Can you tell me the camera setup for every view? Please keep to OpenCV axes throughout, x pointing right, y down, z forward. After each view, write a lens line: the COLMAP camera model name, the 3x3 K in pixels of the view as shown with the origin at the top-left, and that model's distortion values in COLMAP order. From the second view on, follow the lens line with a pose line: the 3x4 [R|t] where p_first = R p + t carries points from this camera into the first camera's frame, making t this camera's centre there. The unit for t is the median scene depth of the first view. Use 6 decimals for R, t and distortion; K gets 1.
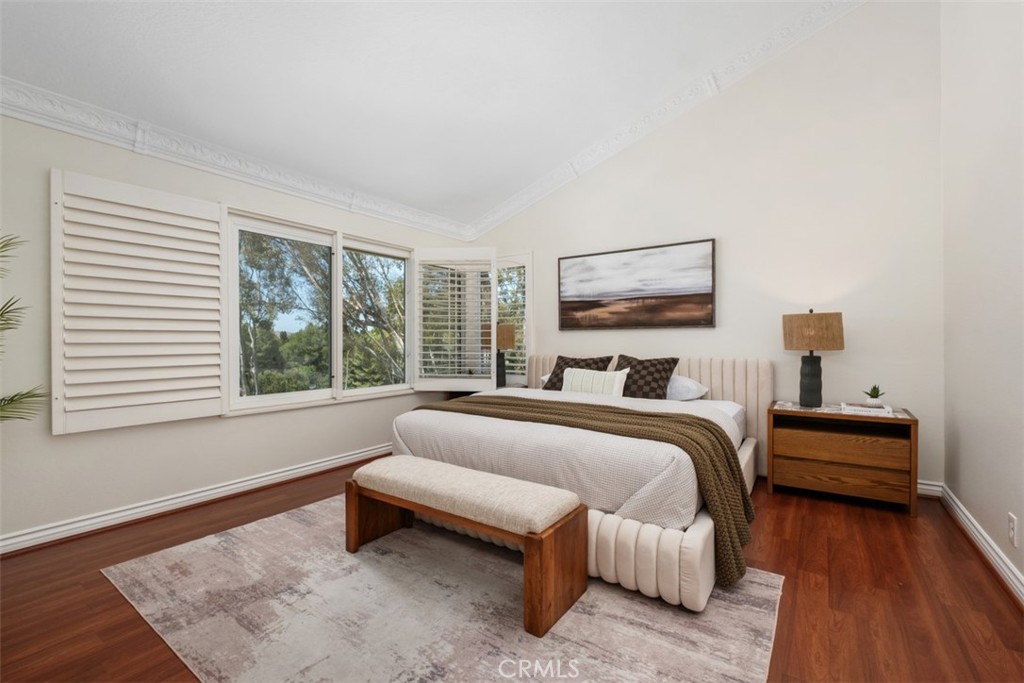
lens RADIAL K [[442.7, 0, 510.7], [0, 442.7, 344.8], [0, 0, 1]] dist [0.001166, -0.007436]
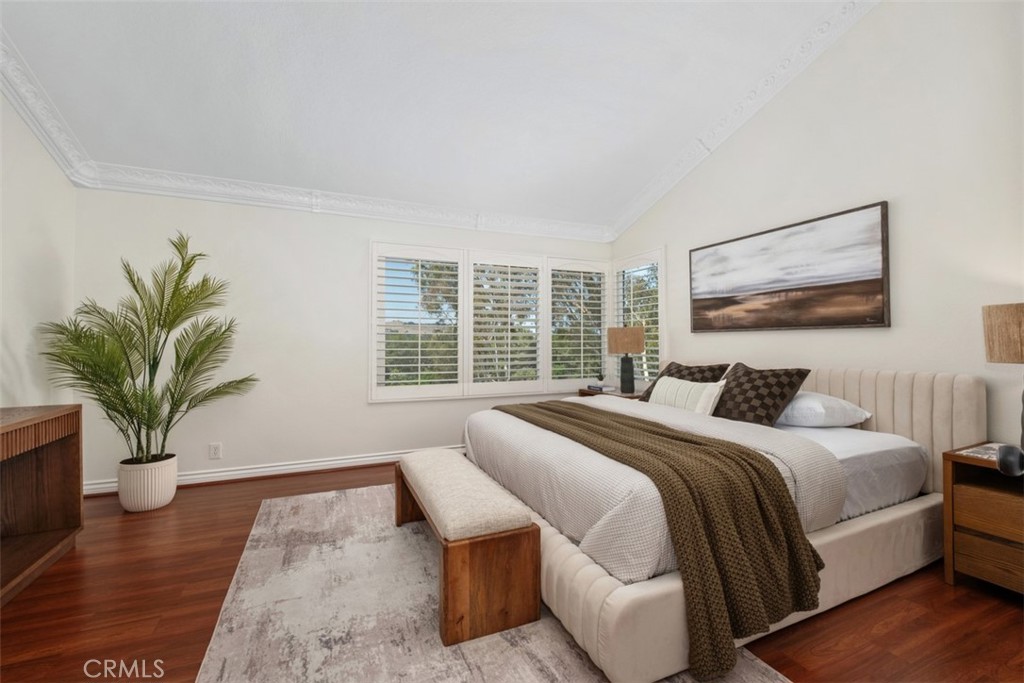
lens RADIAL K [[436.8, 0, 511.1], [0, 436.8, 338.4], [0, 0, 1]] dist [0.000754, -0.005904]
pose [[0.850948, -0.003946, -0.525235, 0.343290], [-0.005704, 0.999843, -0.016754, -0.007371], [0.525219, 0.017252, 0.850792, 0.111326]]
